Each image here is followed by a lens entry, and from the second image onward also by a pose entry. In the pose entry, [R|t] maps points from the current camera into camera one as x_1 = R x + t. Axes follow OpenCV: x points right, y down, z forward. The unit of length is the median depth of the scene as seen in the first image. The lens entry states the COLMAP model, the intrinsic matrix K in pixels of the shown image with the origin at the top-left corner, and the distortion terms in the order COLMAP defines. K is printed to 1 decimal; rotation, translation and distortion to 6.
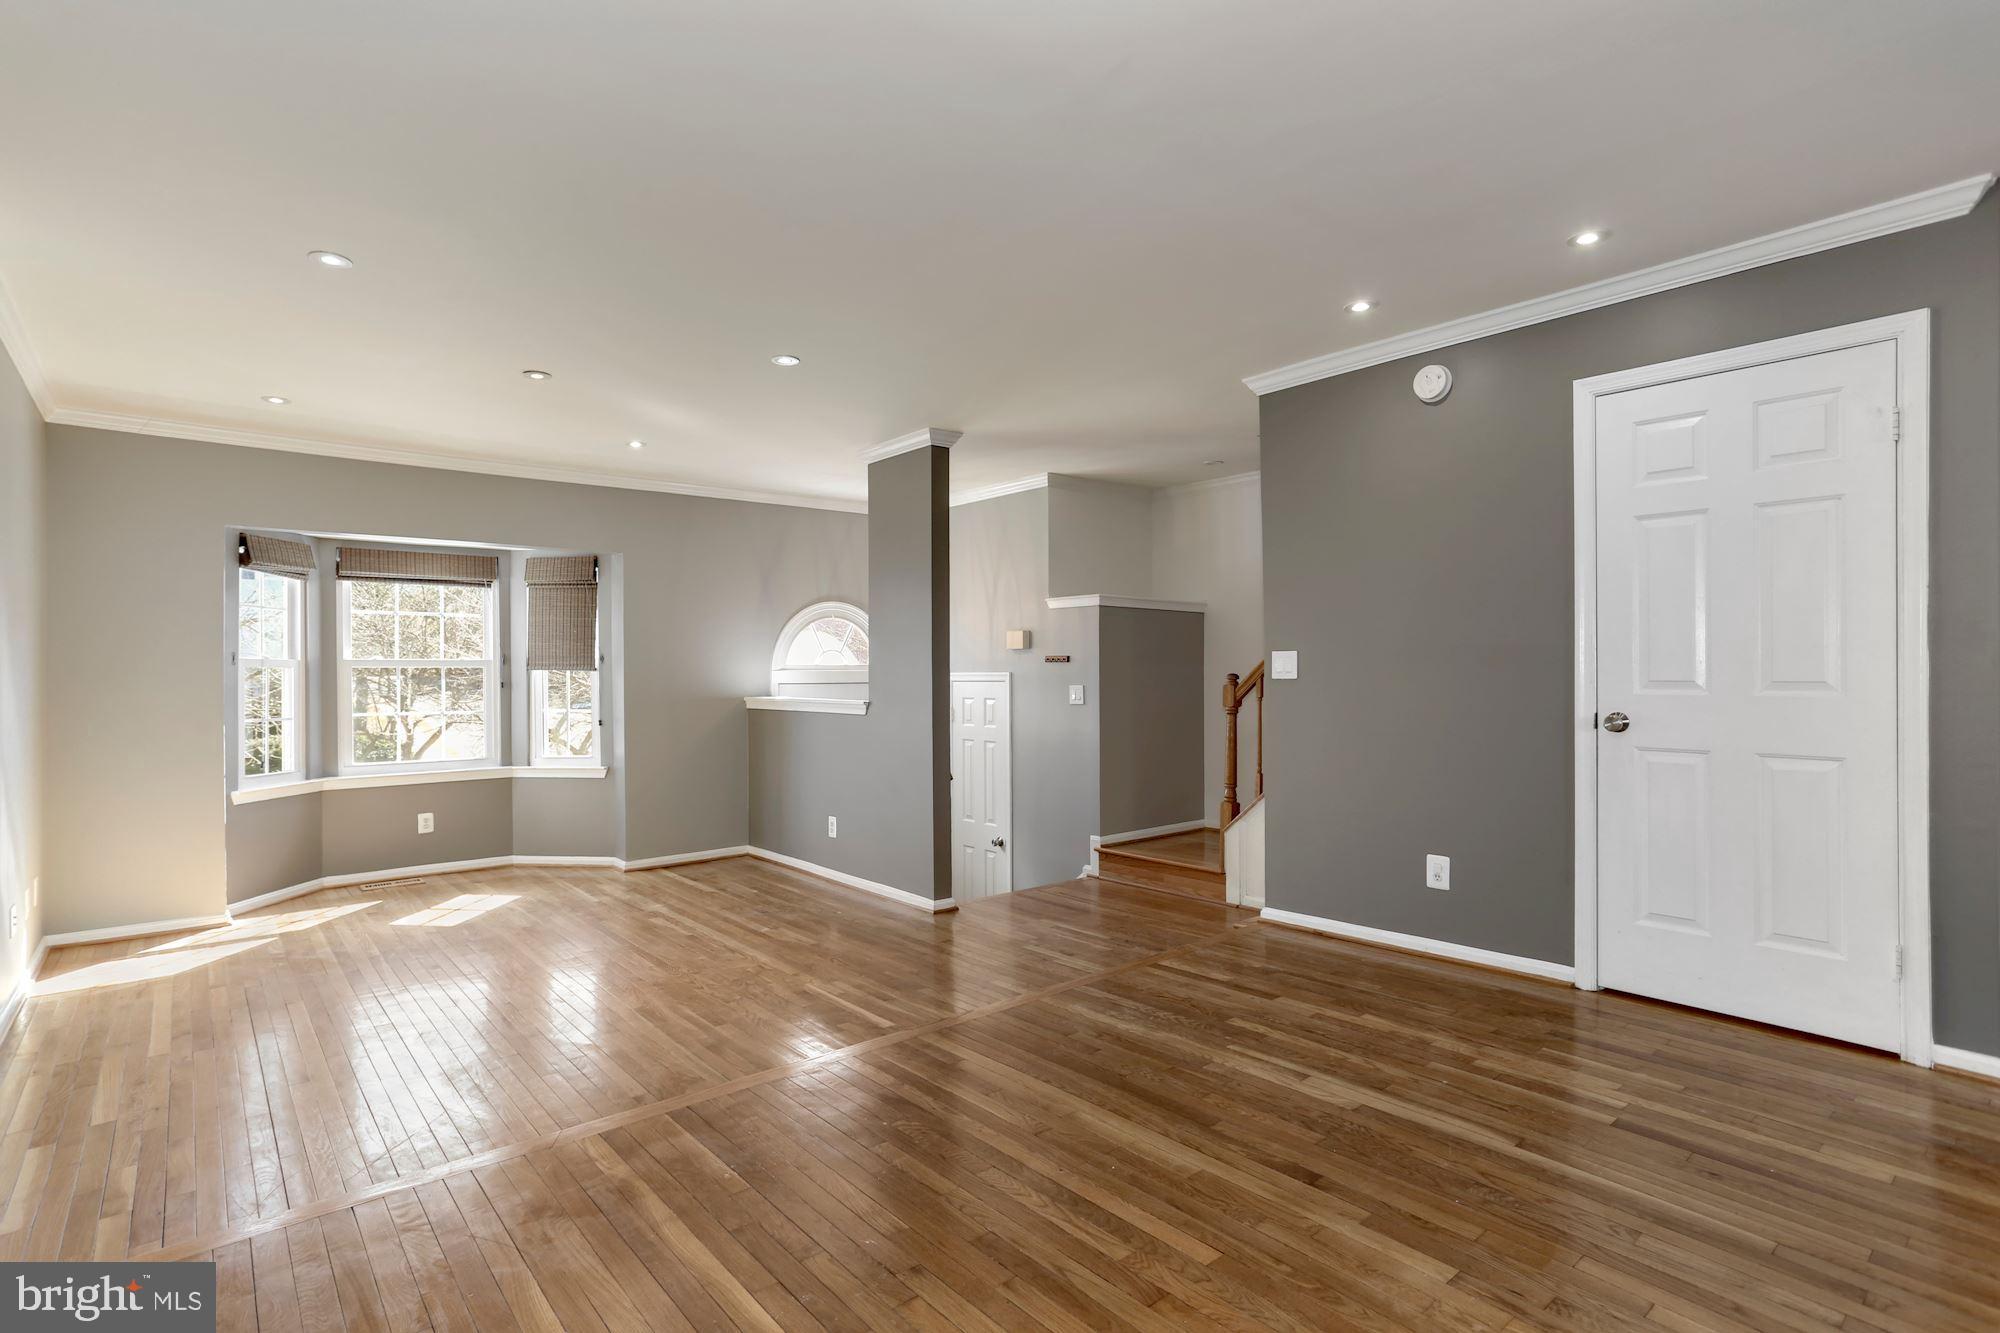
lens RADIAL K [[986.1, 0, 960.6], [0, 986.1, 670.4], [0, 0, 1]] dist [-0.035317, 0.019837]
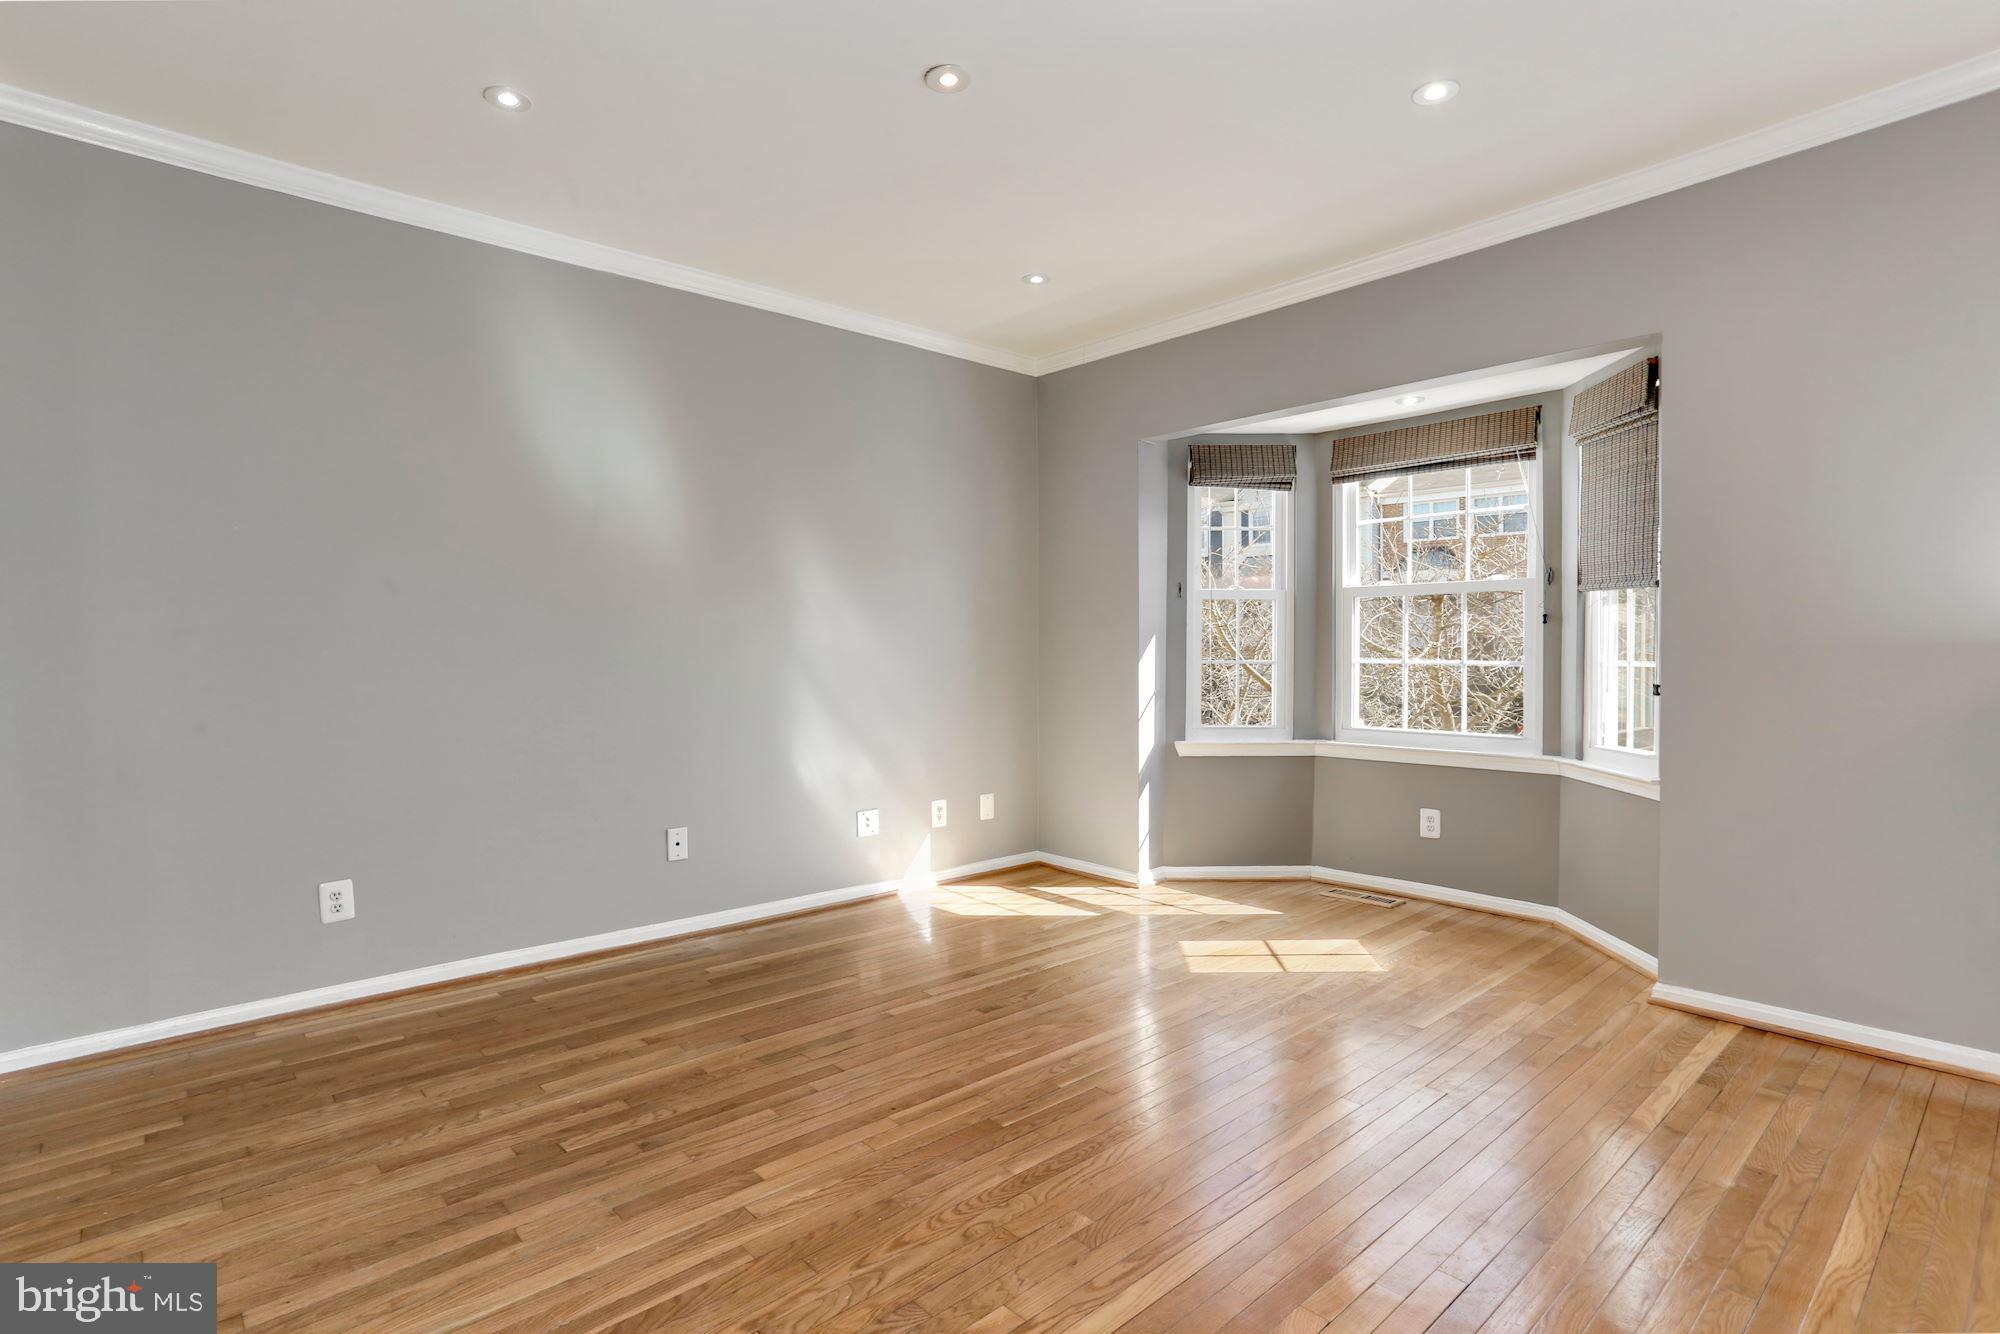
lens RADIAL K [[986.1, 0, 1001.4], [0, 986.1, 671.2], [0, 0, 1]] dist [-0.035317, 0.019837]
pose [[0.040640, 0.029204, -0.998747, 0.123489], [0.003530, 0.999562, 0.029372, 0.030663], [0.999168, -0.004719, 0.040519, 0.704529]]
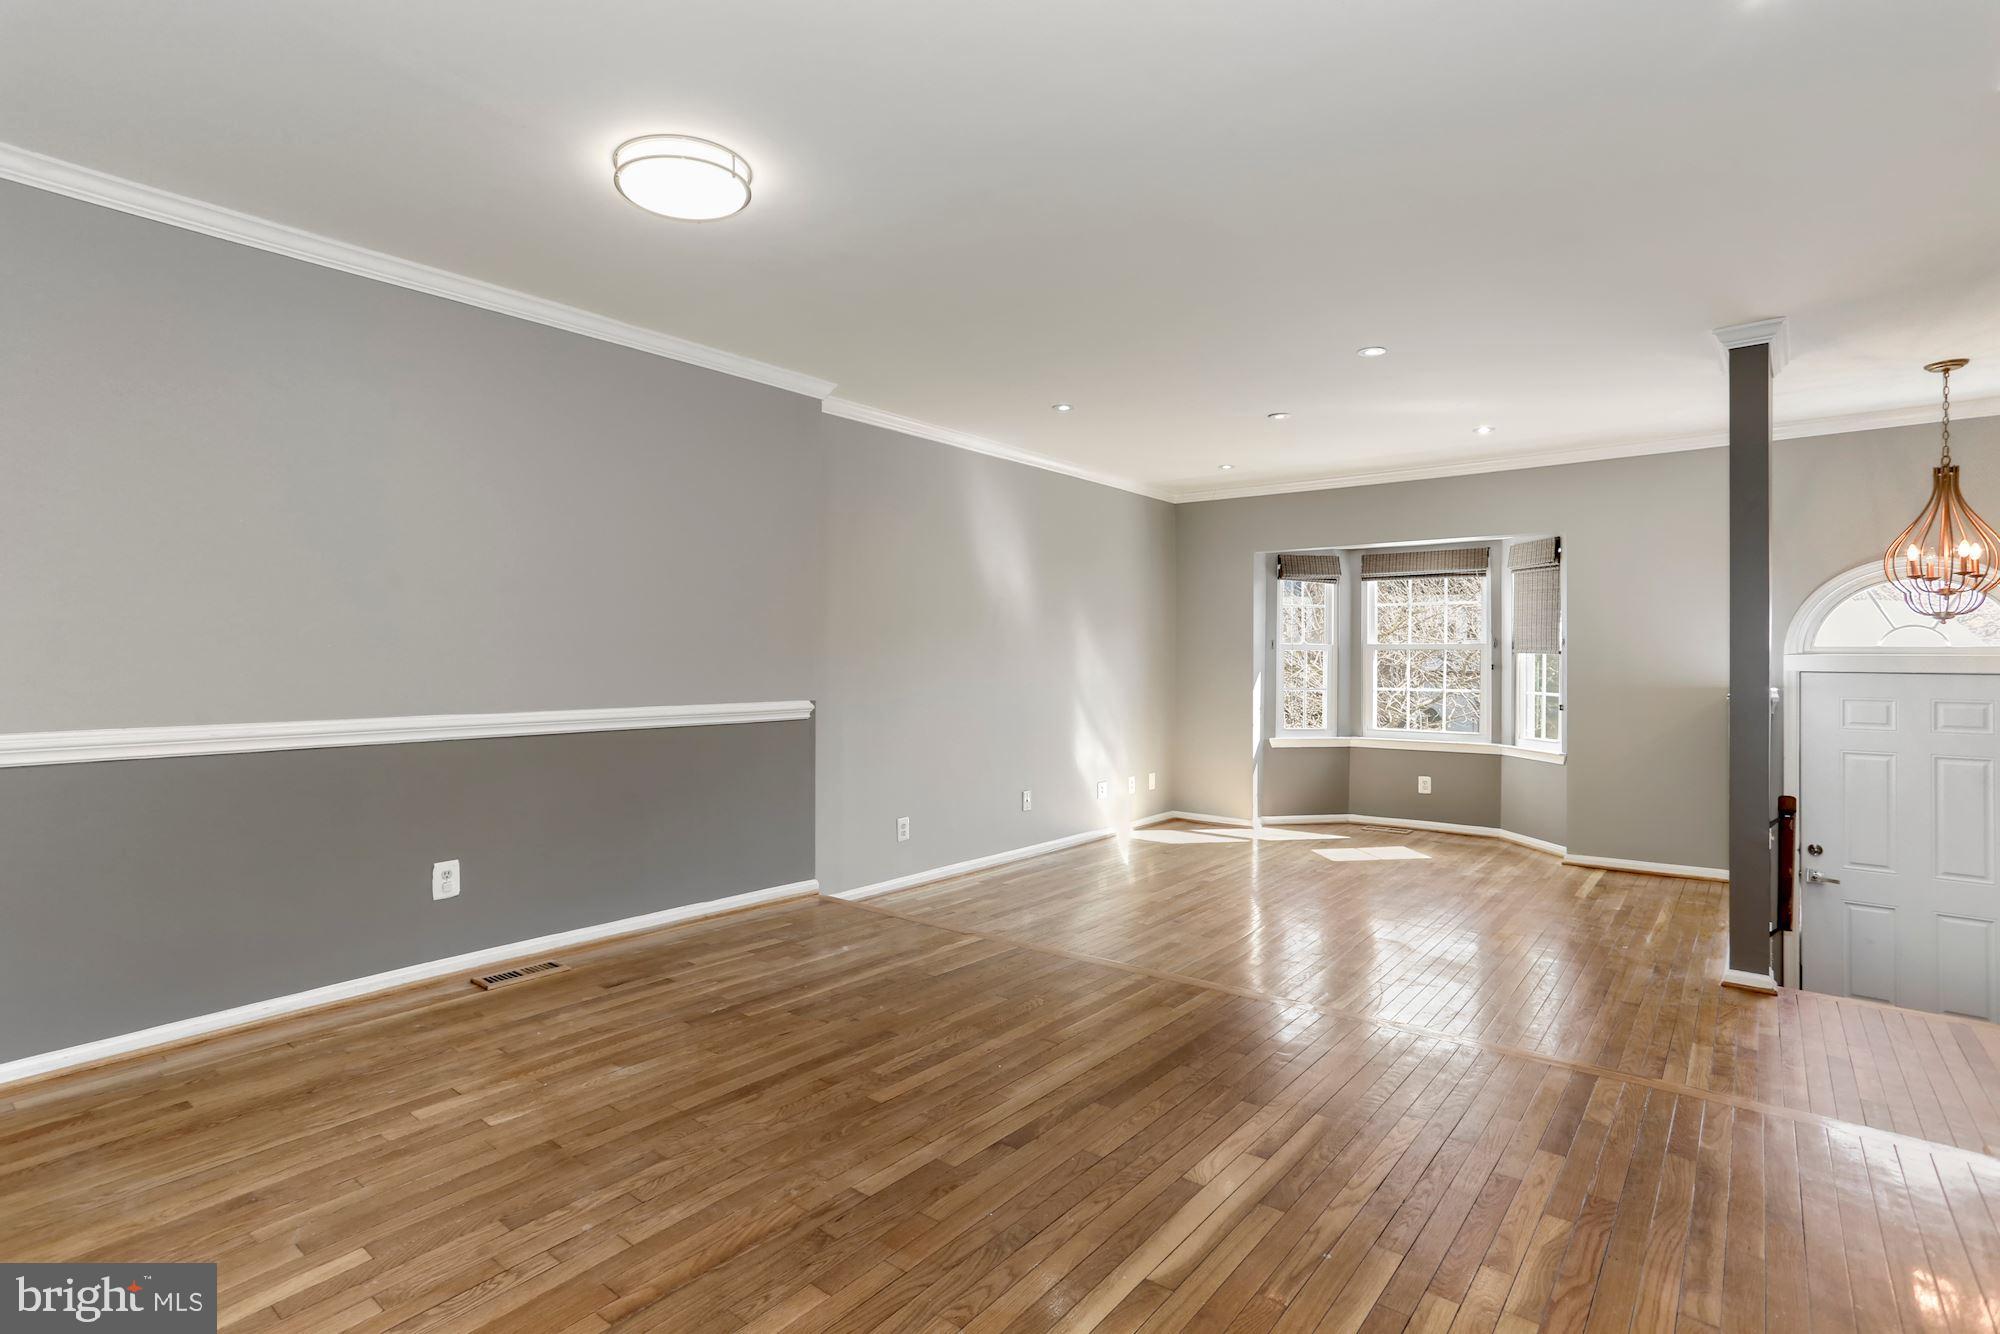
lens RADIAL K [[986.1, 0, 1001.8], [0, 986.1, 663.0], [0, 0, 1]] dist [-0.035317, 0.019837]
pose [[0.197612, 0.015272, -0.980161, 0.513206], [-0.003035, 0.999883, 0.014968, -0.004263], [0.980276, 0.000017, 0.197635, 0.290172]]
